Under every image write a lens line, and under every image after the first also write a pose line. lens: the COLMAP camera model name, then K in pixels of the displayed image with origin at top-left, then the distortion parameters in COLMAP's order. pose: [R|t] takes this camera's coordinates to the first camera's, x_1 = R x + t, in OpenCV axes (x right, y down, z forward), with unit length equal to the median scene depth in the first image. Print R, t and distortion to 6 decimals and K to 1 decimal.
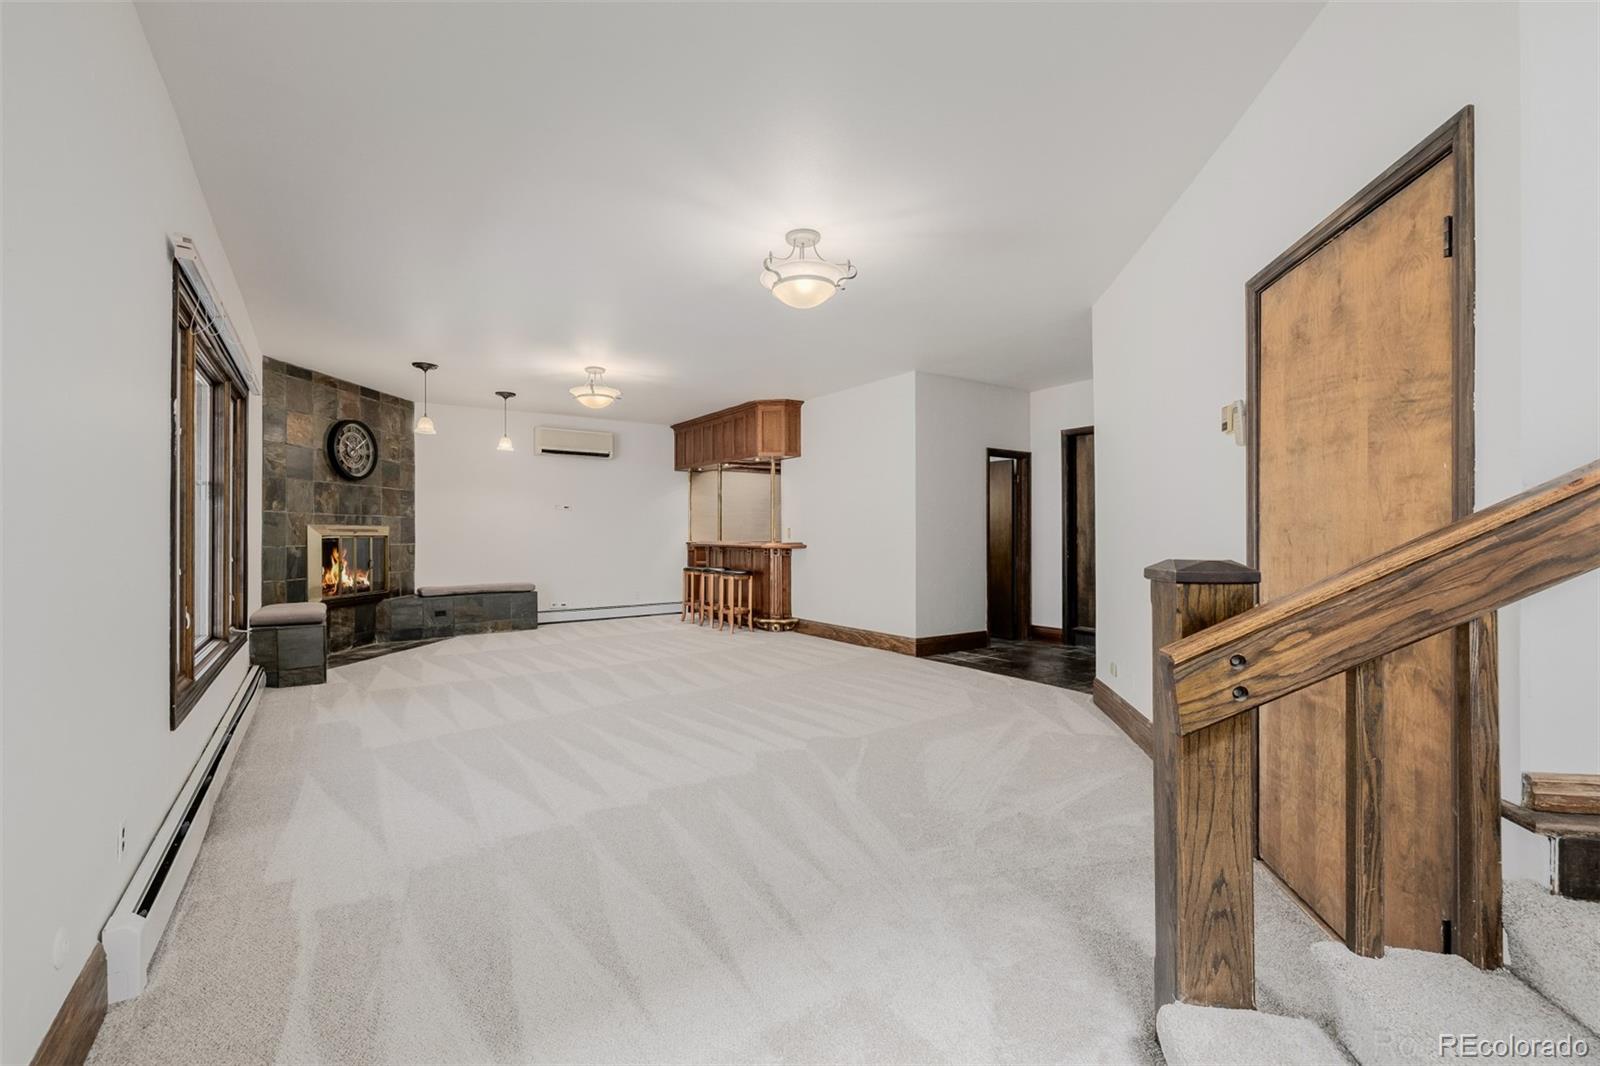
lens RADIAL K [[663.0, 0, 797.1], [0, 663.0, 532.4], [0, 0, 1]] dist [-0.000846, -0.000101]
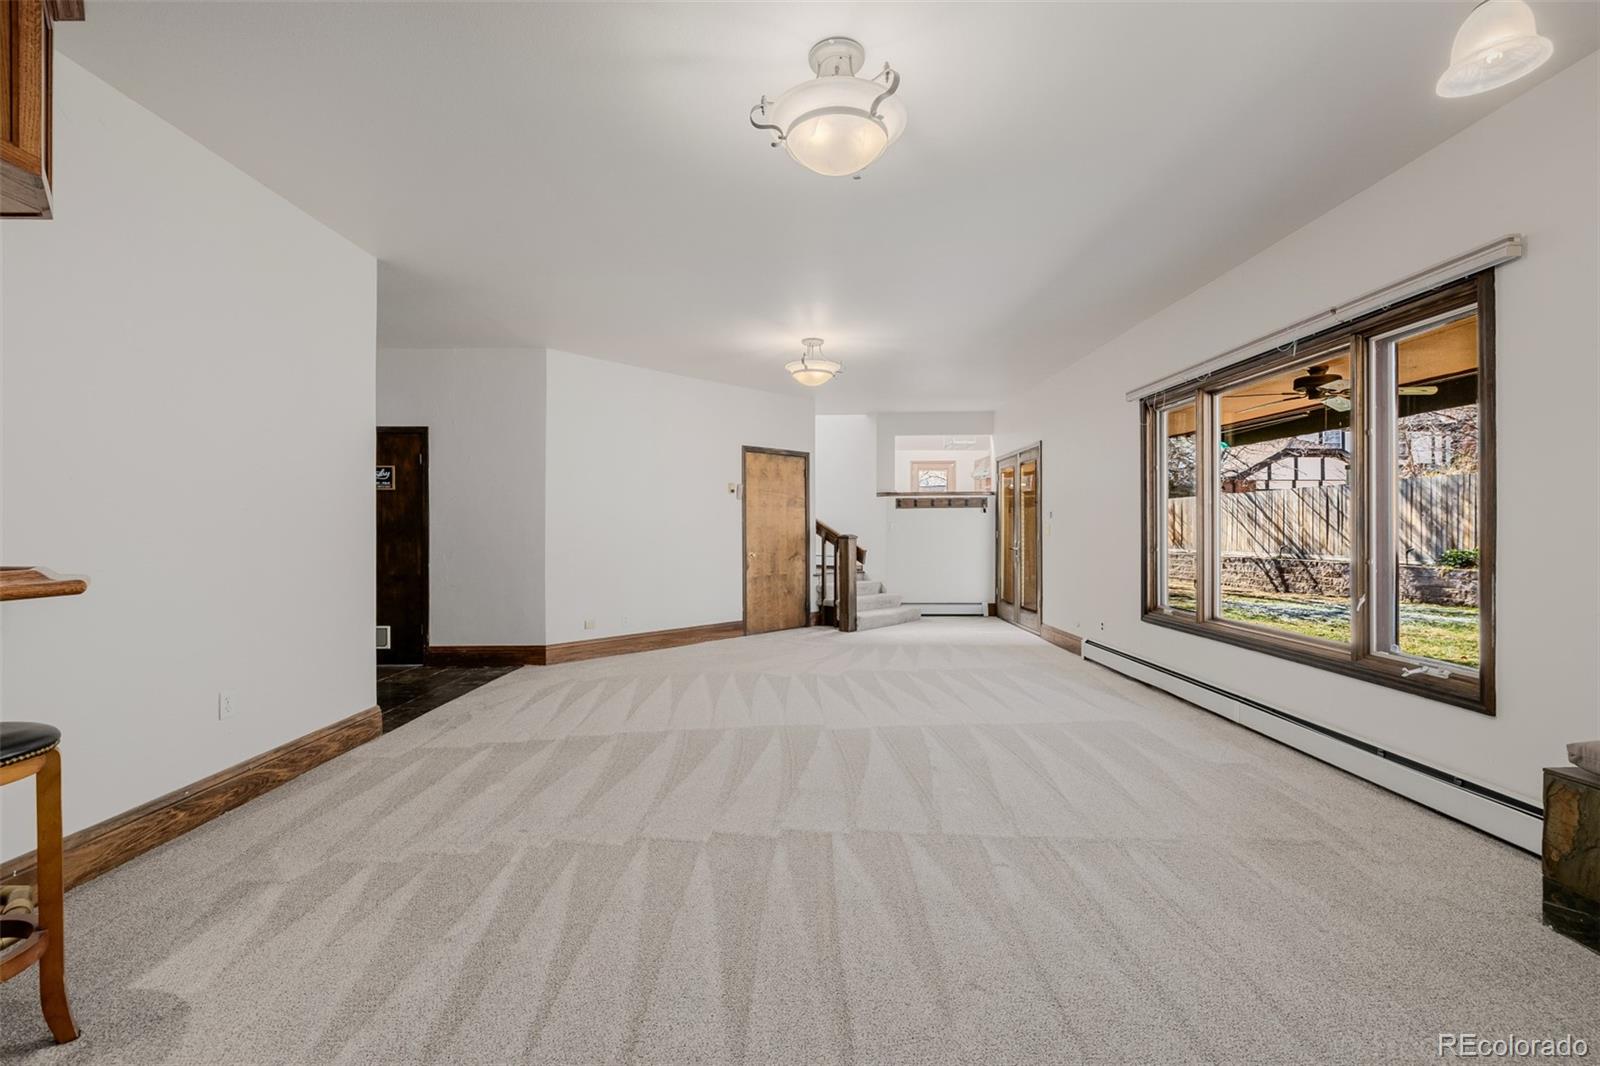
lens RADIAL K [[663.0, 0, 797.1], [0, 663.0, 532.4], [0, 0, 1]] dist [-0.000846, -0.000101]
pose [[-0.815118, 0.003699, 0.579283, -0.421941], [0.004609, 0.999989, 0.000101, 0.004145], [-0.579276, 0.002752, -0.815127, 1.116858]]
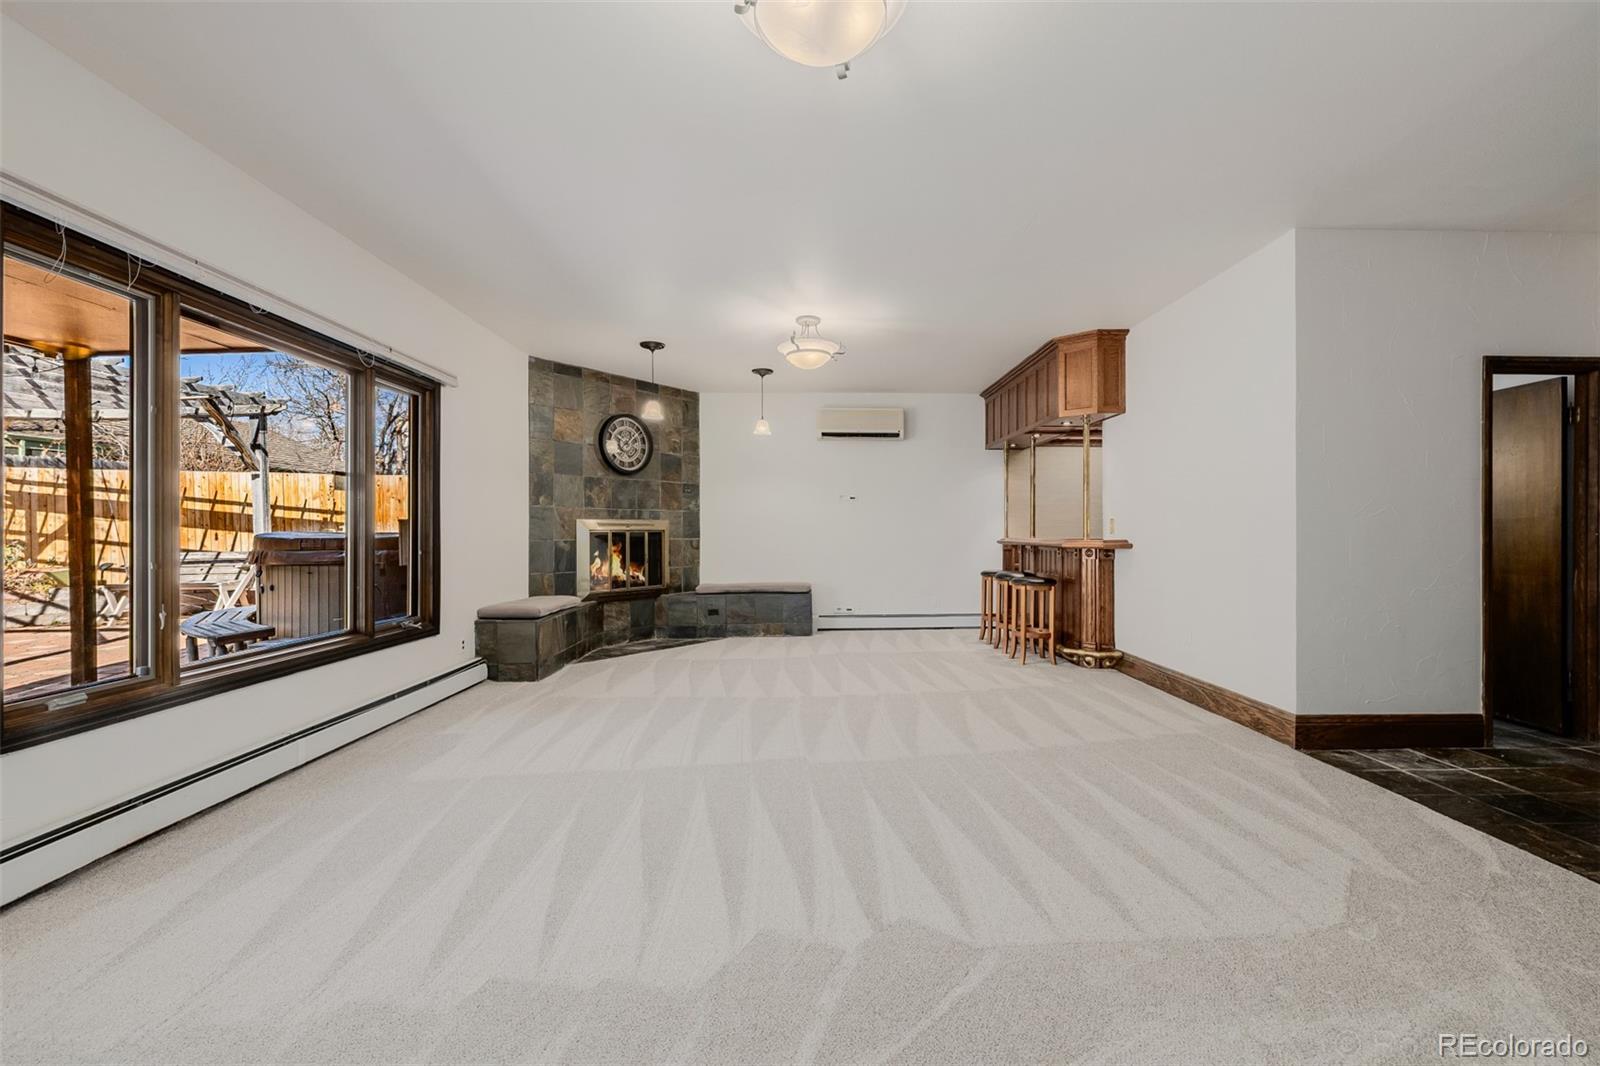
lens RADIAL K [[679.3, 0, 845.9], [0, 679.3, 532.1], [0, 0, 1]] dist [0.000295, 0.000140]
pose [[0.848568, 0.000372, -0.529086, 0.141256], [0.001485, 0.999994, 0.003085, 0.005136], [0.529084, -0.003403, 0.848563, 0.285765]]
